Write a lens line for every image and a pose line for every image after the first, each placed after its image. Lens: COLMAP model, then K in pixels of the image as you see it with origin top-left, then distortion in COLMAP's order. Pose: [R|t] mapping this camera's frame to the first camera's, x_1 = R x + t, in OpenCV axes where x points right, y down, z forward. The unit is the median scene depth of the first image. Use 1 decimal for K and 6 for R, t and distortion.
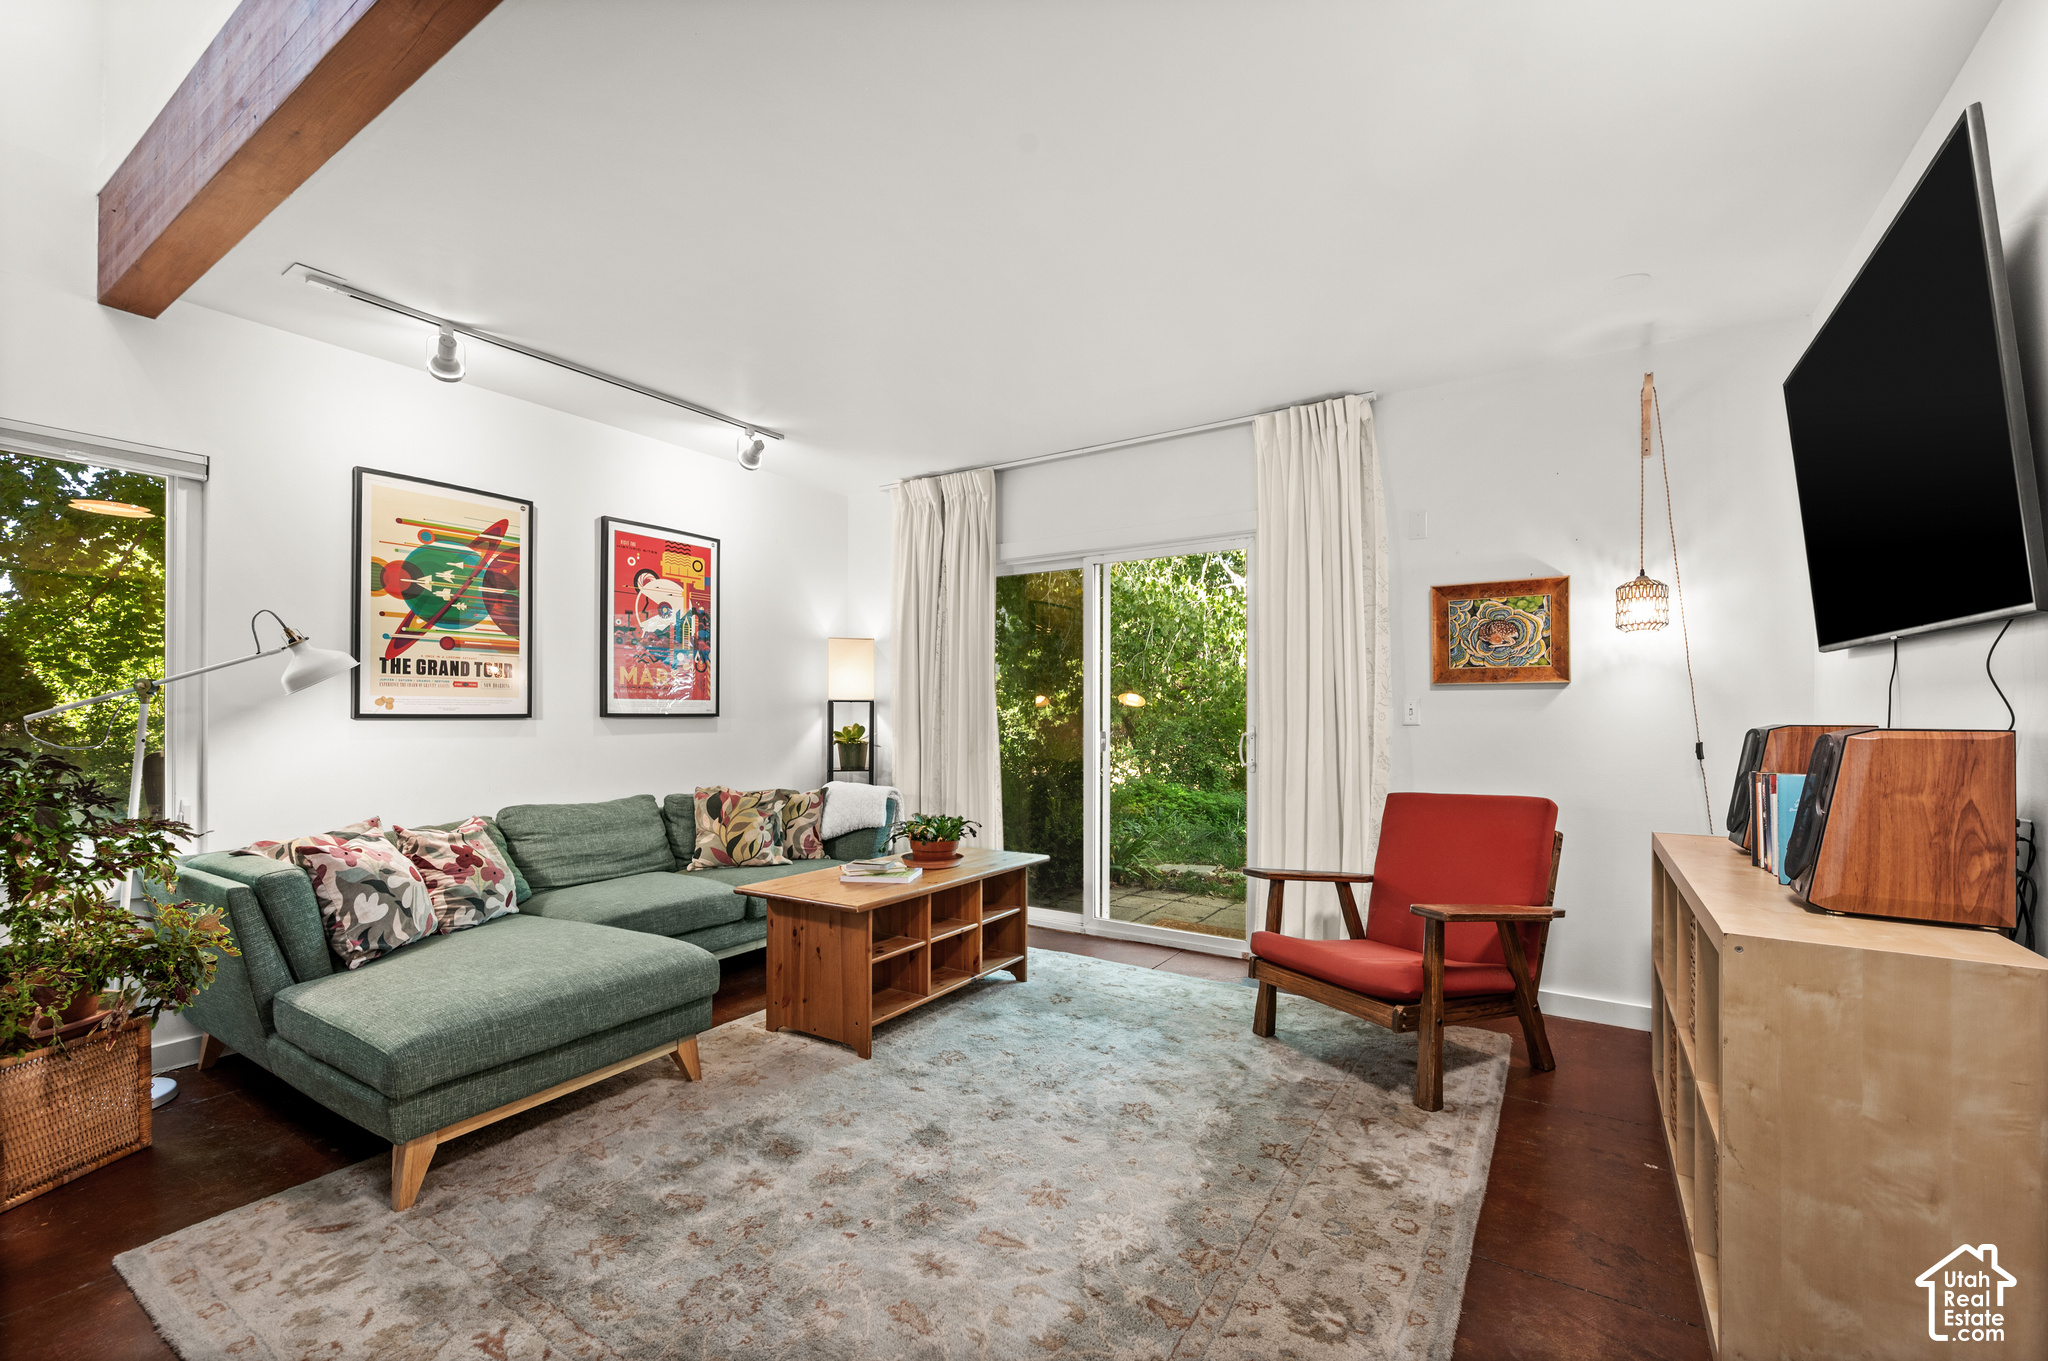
lens RADIAL K [[855.0, 0, 1023.3], [0, 855.0, 704.2], [0, 0, 1]] dist [0.000753, -0.000167]
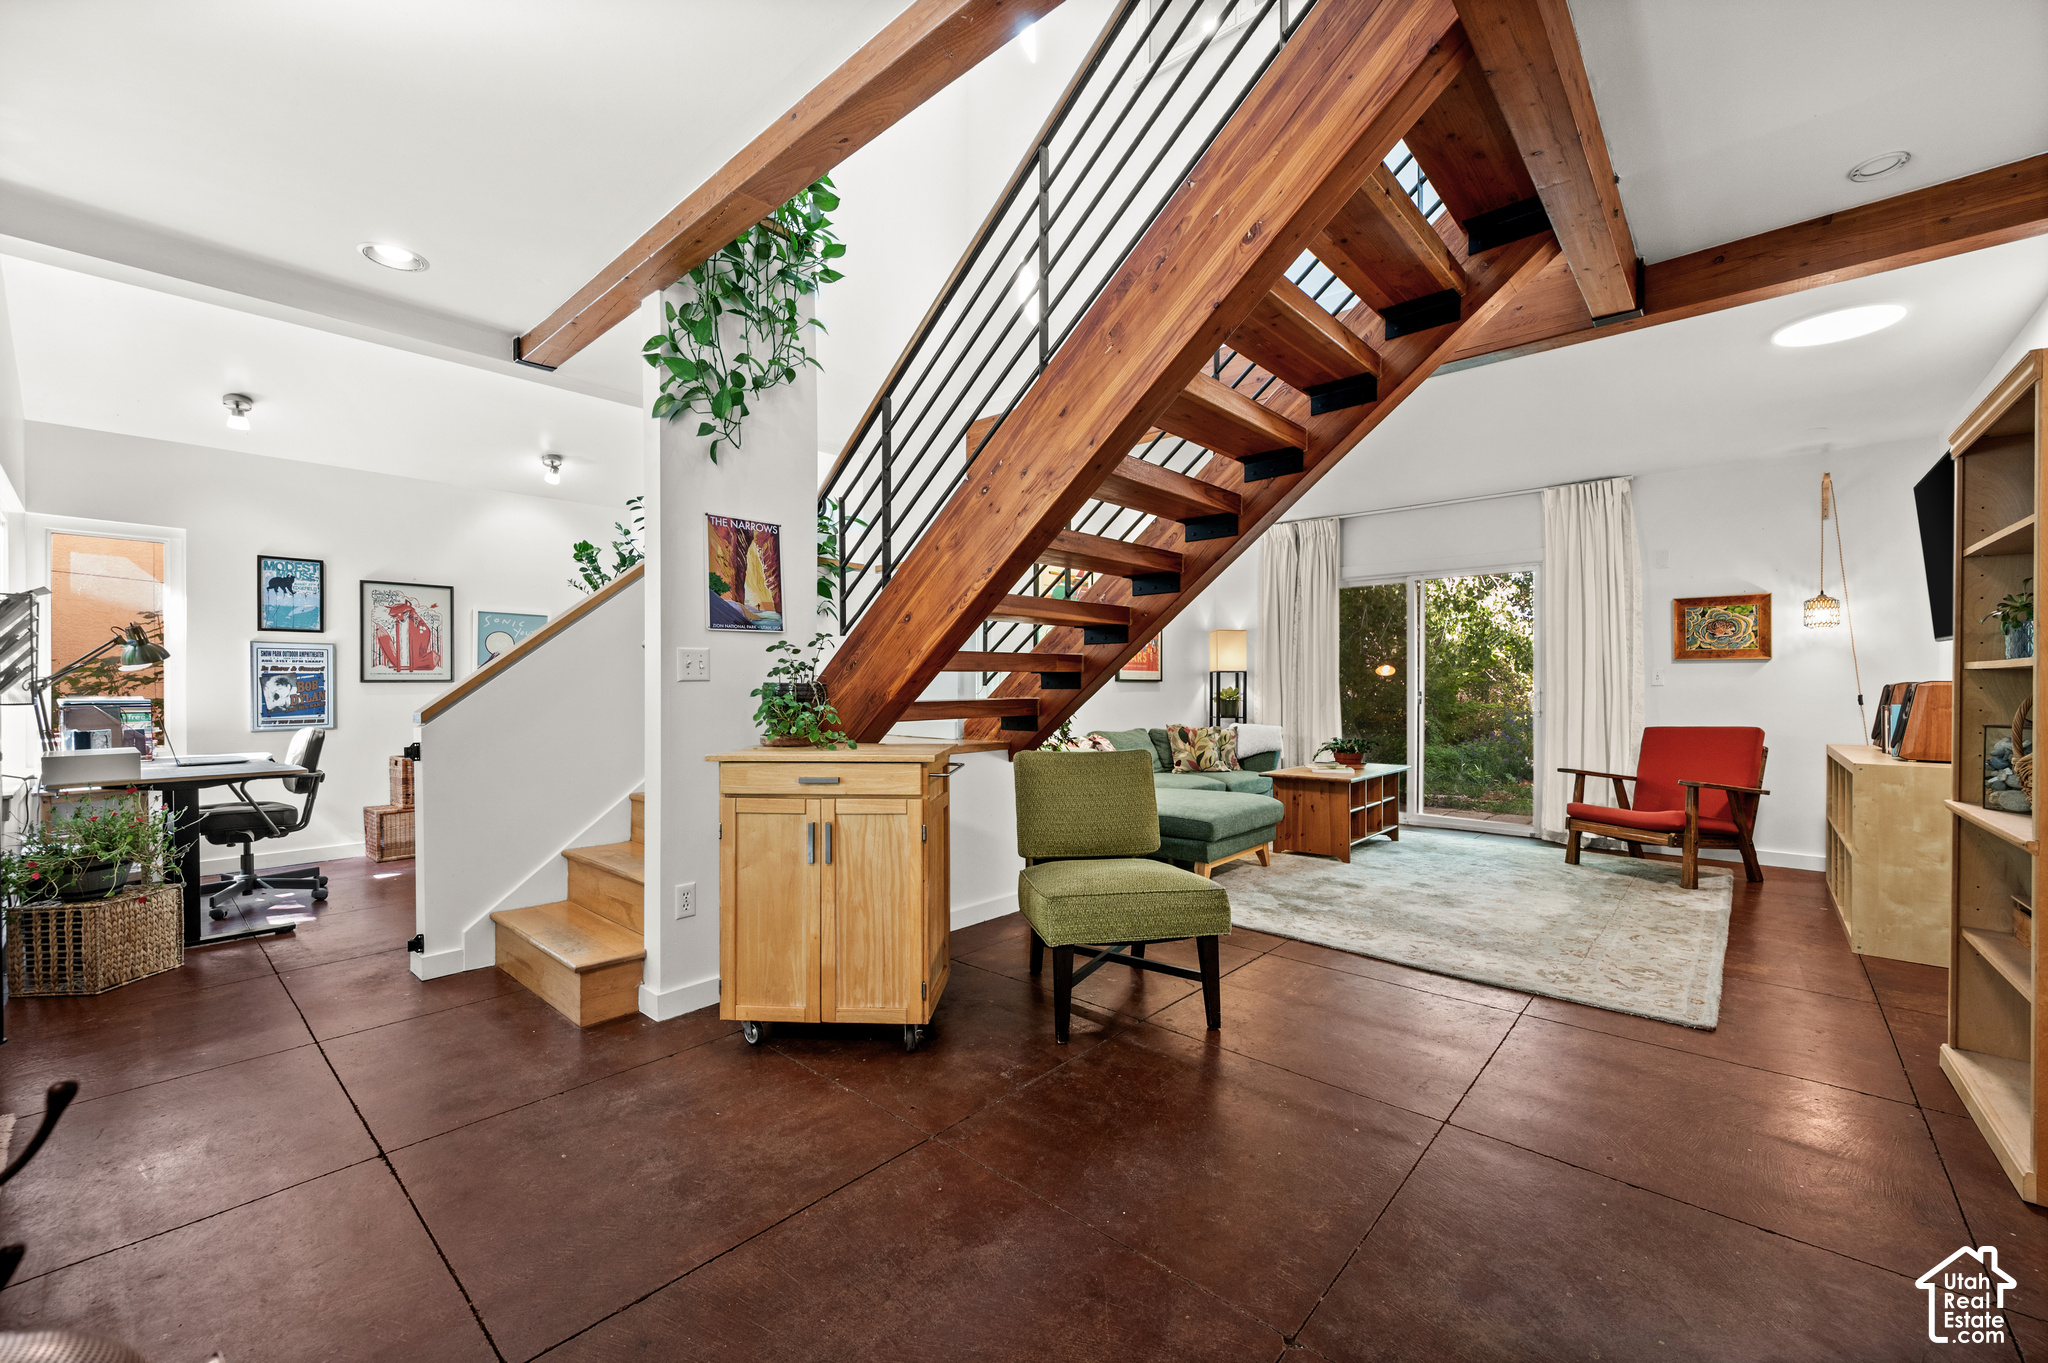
lens RADIAL K [[824.0, 0, 1024.0], [0, 824.0, 681.5], [0, 0, 1]] dist [-0.000767, 0.000311]
pose [[0.988886, -0.000481, -0.148673, -0.513114], [0.001558, 0.999973, 0.007130, 0.004457], [0.148666, -0.007283, 0.988861, -0.730959]]
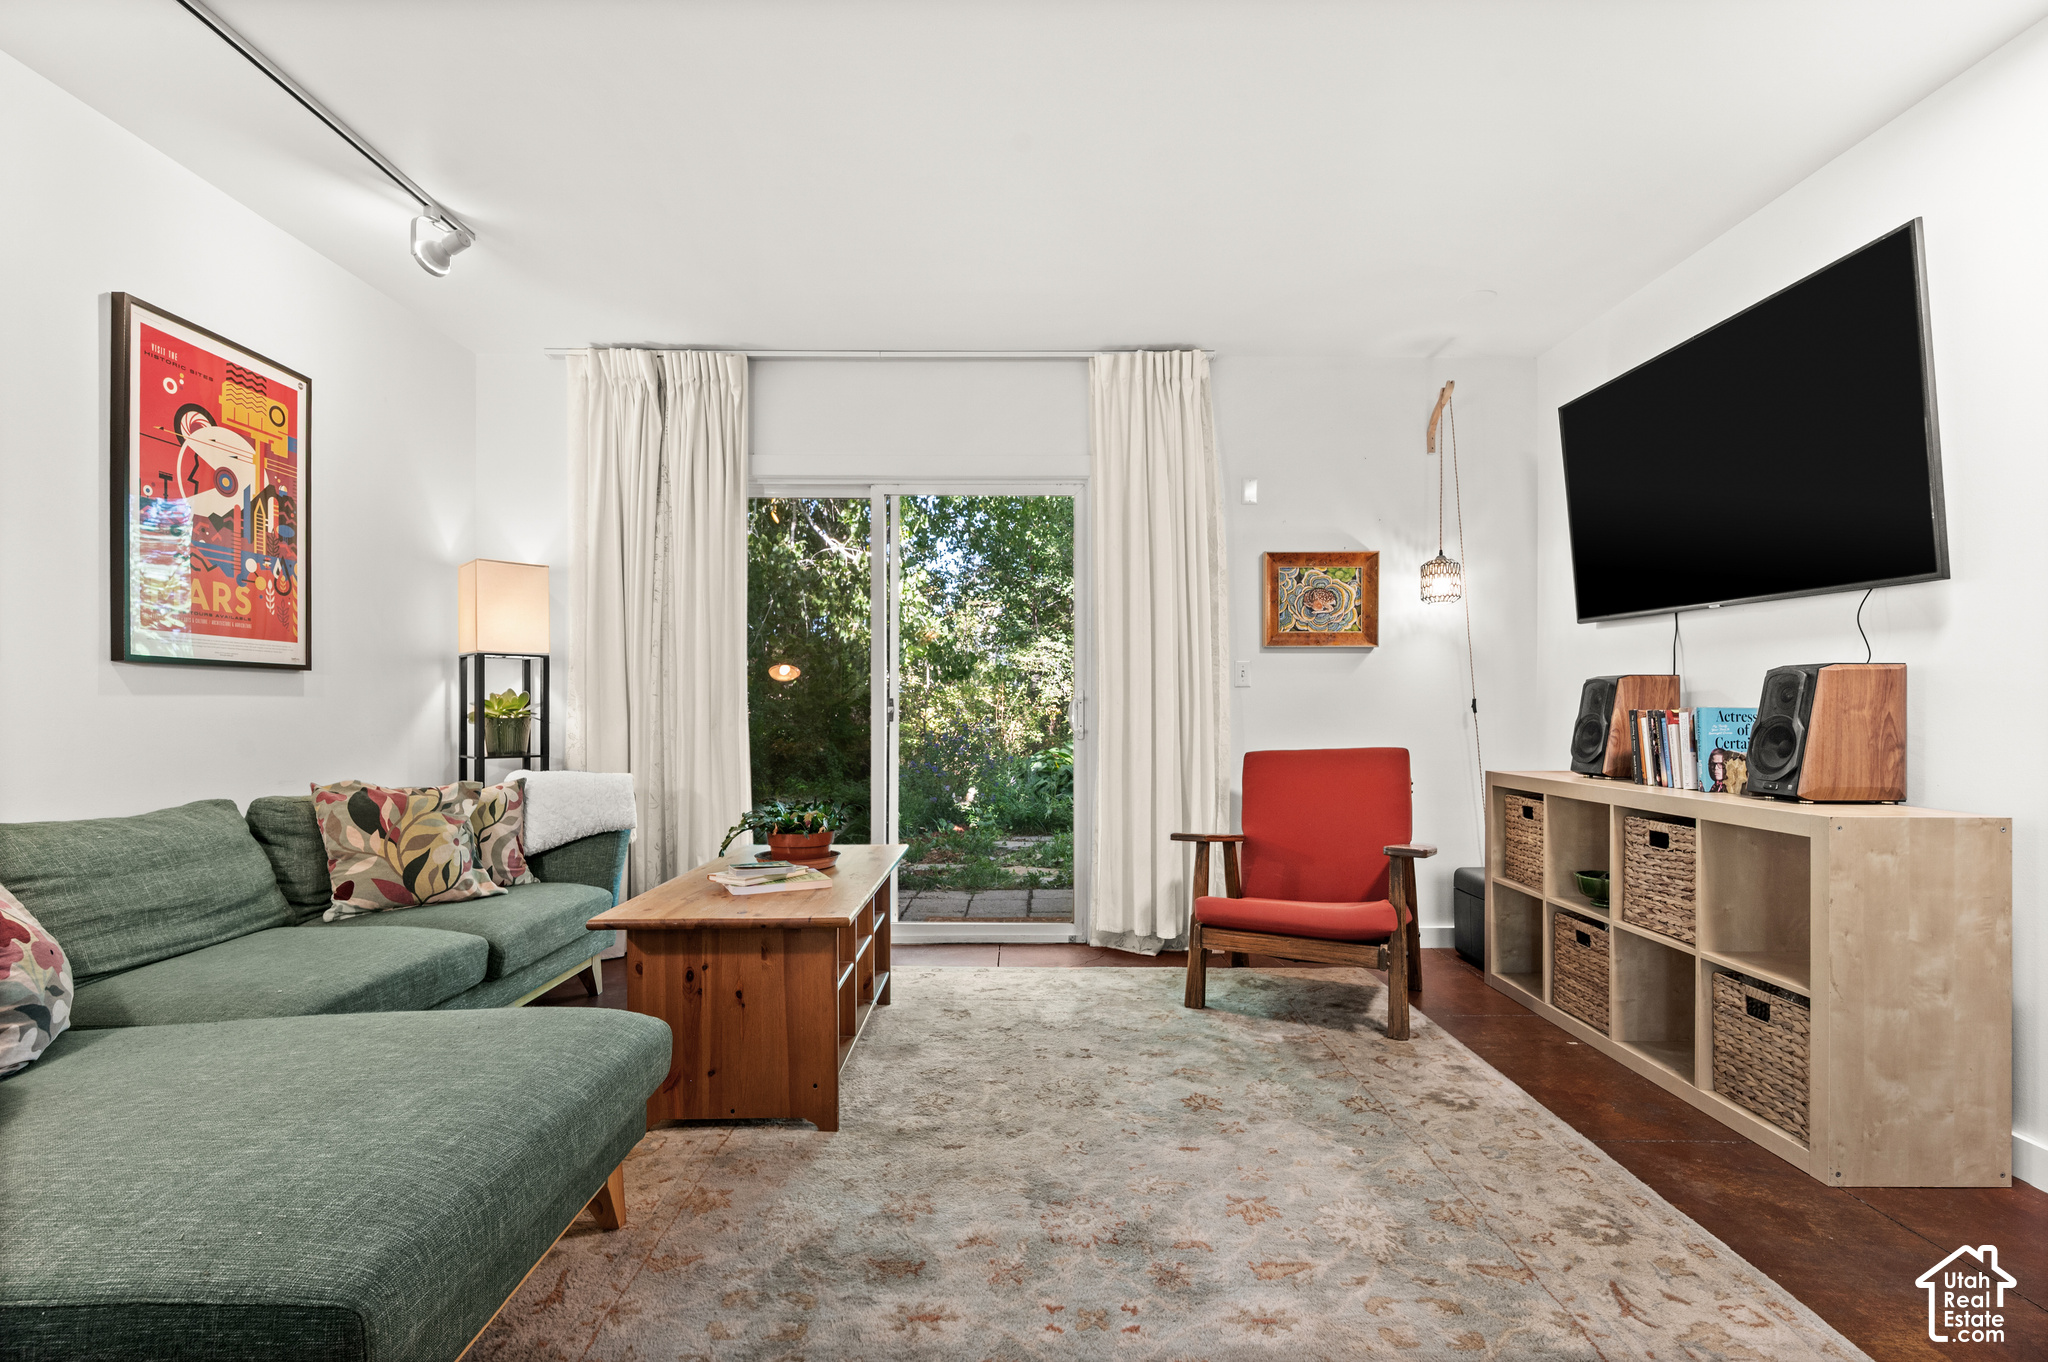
lens RADIAL K [[954.0, 0, 1031.3], [0, 954.0, 704.0], [0, 0, 1]] dist [0.001703, -0.000347]
pose [[0.834094, 0.001416, 0.551621, -0.407456], [-0.005670, 0.999966, 0.006008, 0.042063], [-0.551594, -0.008139, 0.834073, 0.202712]]
